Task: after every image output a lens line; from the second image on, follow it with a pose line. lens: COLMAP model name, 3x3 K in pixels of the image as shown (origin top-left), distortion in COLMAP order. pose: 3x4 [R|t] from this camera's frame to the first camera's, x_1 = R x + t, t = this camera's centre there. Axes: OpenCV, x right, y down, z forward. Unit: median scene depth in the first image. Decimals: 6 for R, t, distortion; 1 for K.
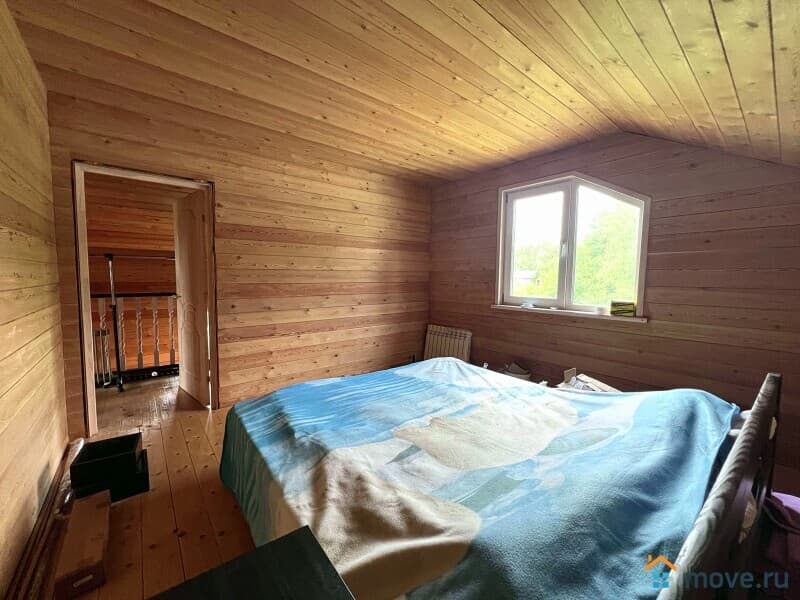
lens RADIAL K [[321.1, 0, 395.6], [0, 321.1, 298.8], [0, 0, 1]] dist [0.002664, 0.000538]
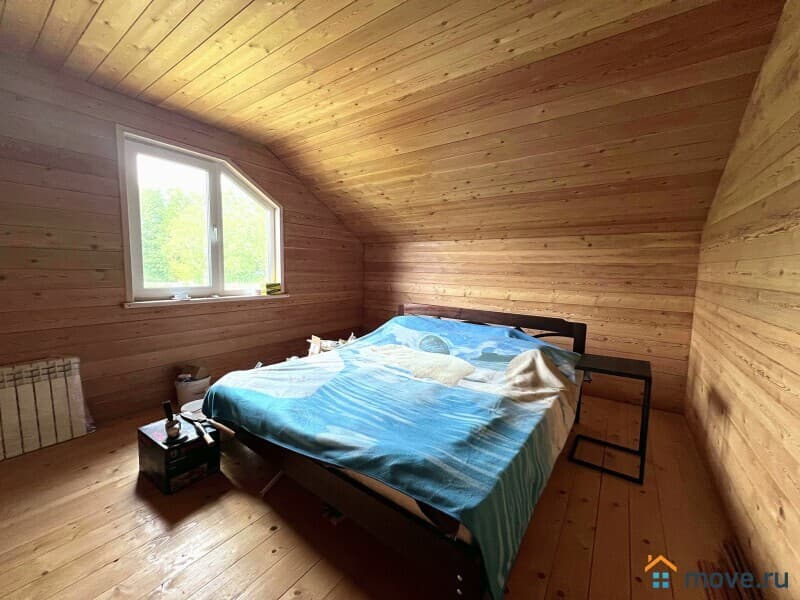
lens RADIAL K [[321.1, 0, 396.5], [0, 321.1, 303.0], [0, 0, 1]] dist [0.002664, 0.000538]
pose [[-0.269050, -0.118093, 0.955859, -0.941894], [0.045193, 0.989813, 0.135009, -0.091102], [-0.962065, 0.079522, -0.260972, 1.234796]]
